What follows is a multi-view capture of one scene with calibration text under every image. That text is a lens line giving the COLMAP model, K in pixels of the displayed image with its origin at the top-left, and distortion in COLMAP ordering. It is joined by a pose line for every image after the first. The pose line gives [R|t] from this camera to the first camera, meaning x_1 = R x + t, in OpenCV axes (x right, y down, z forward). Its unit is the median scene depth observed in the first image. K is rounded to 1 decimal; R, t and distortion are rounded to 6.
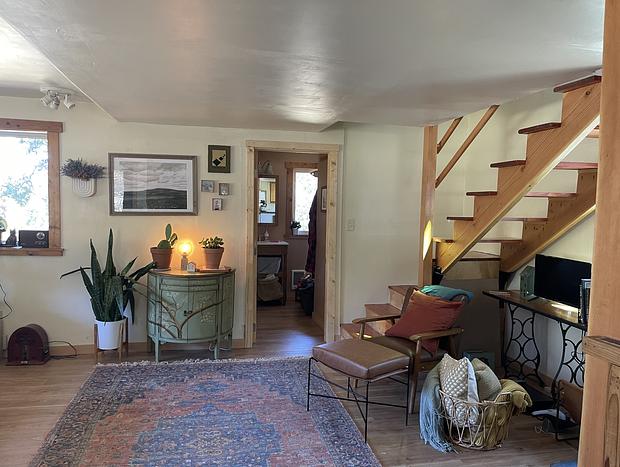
lens RADIAL K [[466.1, 0, 312.1], [0, 466.1, 234.2], [0, 0, 1]] dist [0.075901, -0.078089]
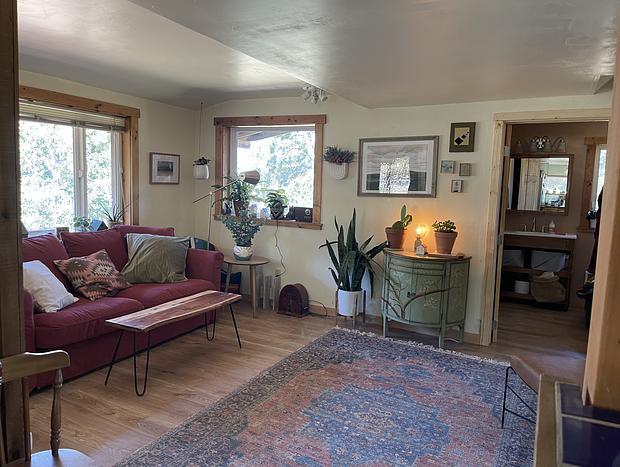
lens RADIAL K [[466.1, 0, 312.1], [0, 466.1, 234.2], [0, 0, 1]] dist [0.075901, -0.078089]
pose [[0.761891, 0.069488, -0.643967, 0.201231], [-0.055952, 0.997573, 0.041446, 0.009871], [0.645284, 0.004454, 0.763930, 0.101187]]
